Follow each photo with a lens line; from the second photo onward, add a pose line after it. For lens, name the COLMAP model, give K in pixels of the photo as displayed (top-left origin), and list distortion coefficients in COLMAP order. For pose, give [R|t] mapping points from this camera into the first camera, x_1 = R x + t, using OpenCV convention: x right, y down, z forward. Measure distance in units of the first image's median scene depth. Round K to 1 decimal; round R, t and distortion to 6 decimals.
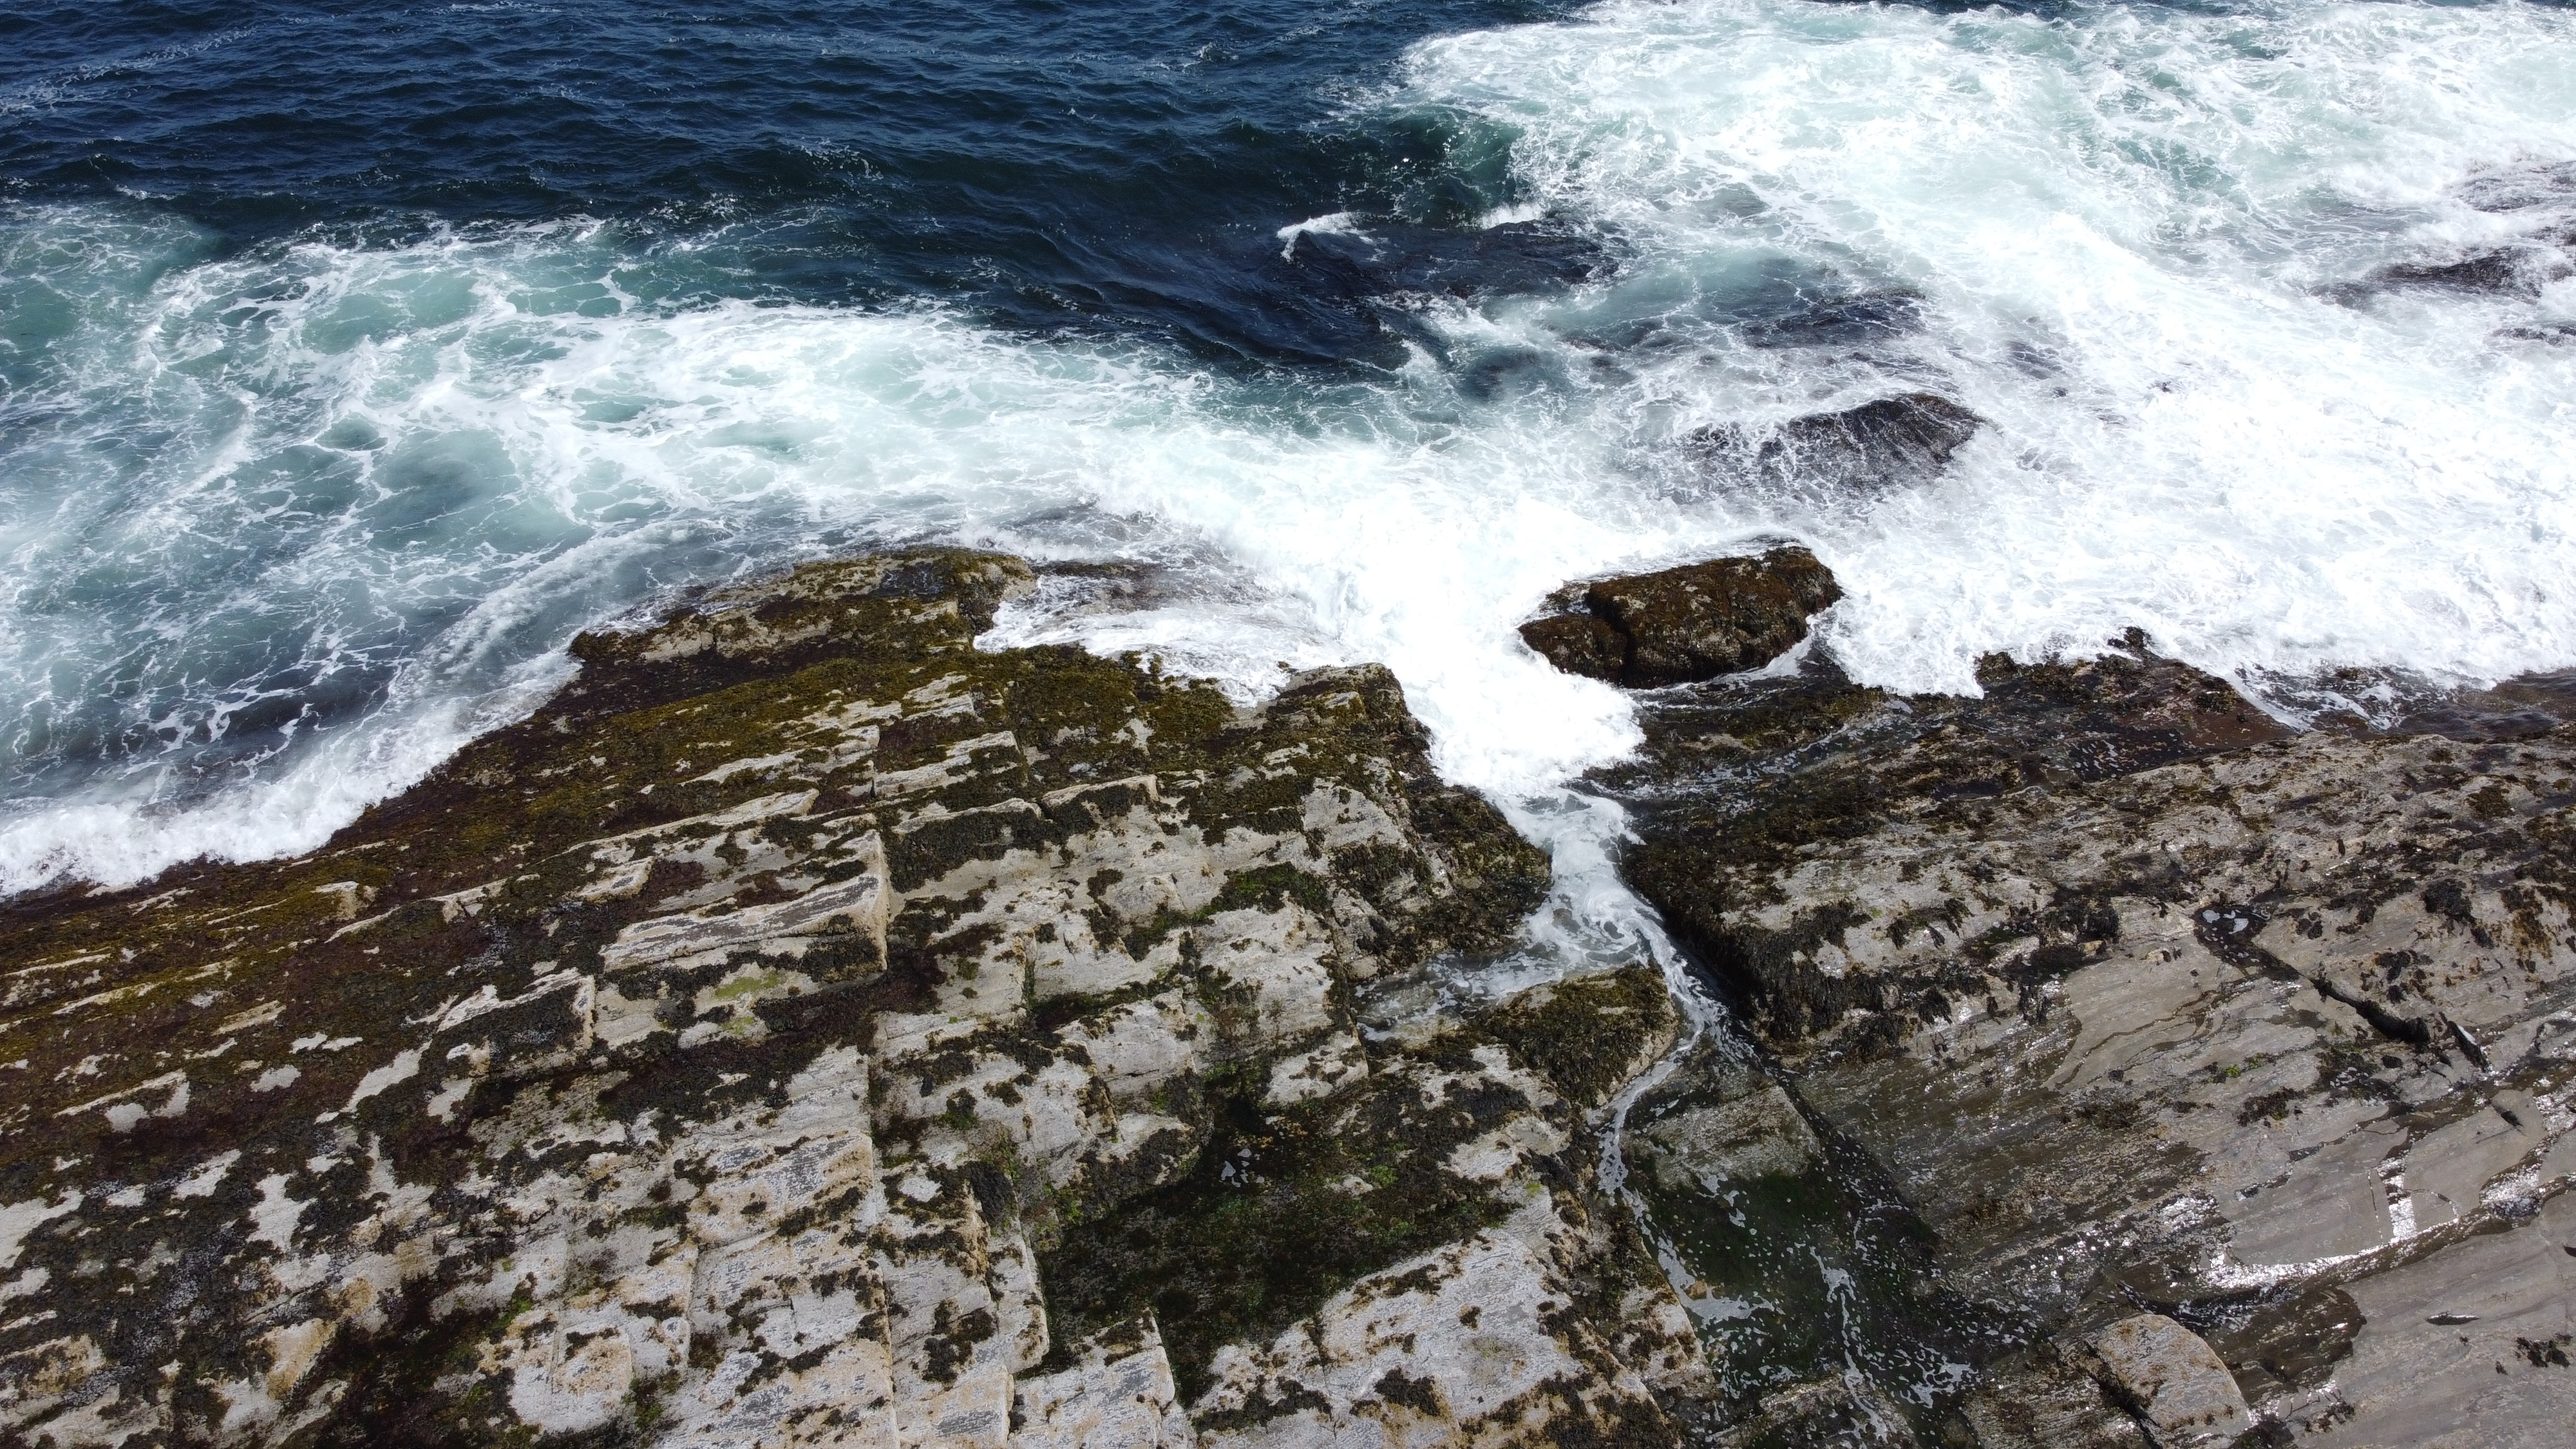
lens RADIAL K [[1909.5, 0, 1288.0], [0, 1909.5, 724.5], [0, 0, 1]] dist [-0.013660, 0.002604]
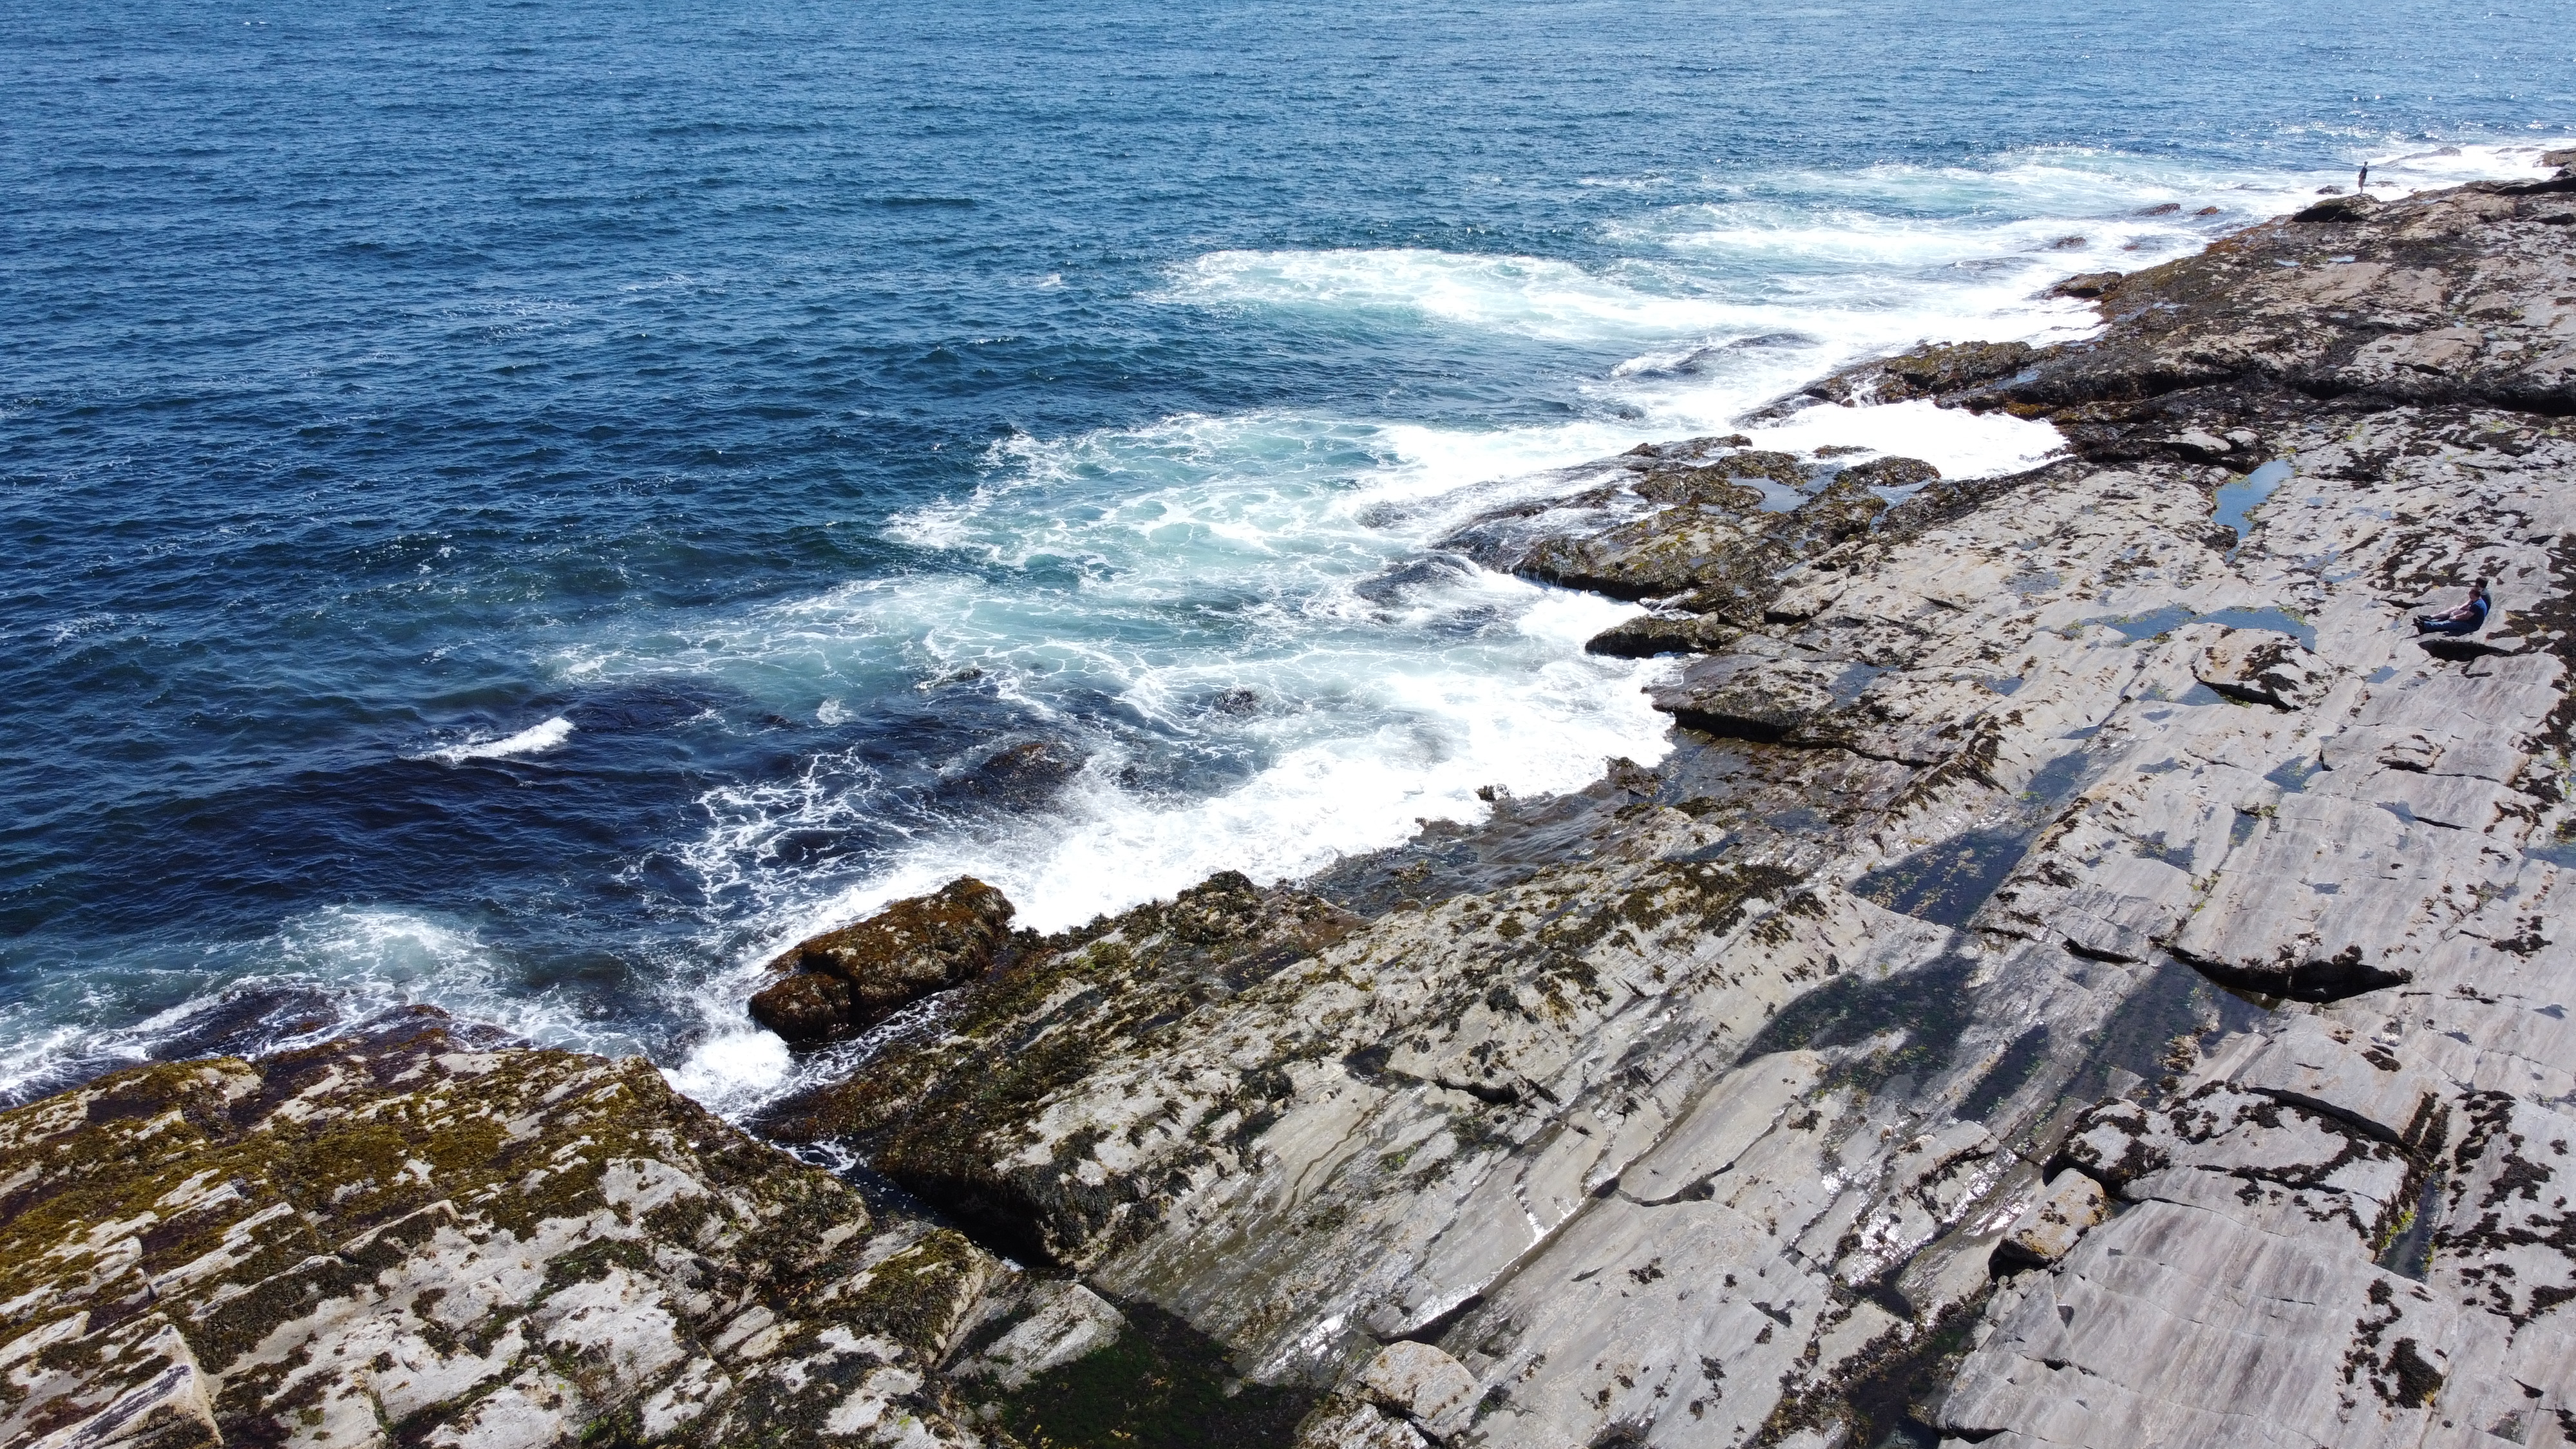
lens RADIAL K [[1909.5, 0, 1288.0], [0, 1909.5, 724.5], [0, 0, 1]] dist [-0.013660, 0.002604]
pose [[0.875271, -0.186011, 0.446430, -0.089928], [0.283434, 0.945234, -0.161856, 0.085122], [-0.391874, 0.268201, 0.880058, -0.182703]]
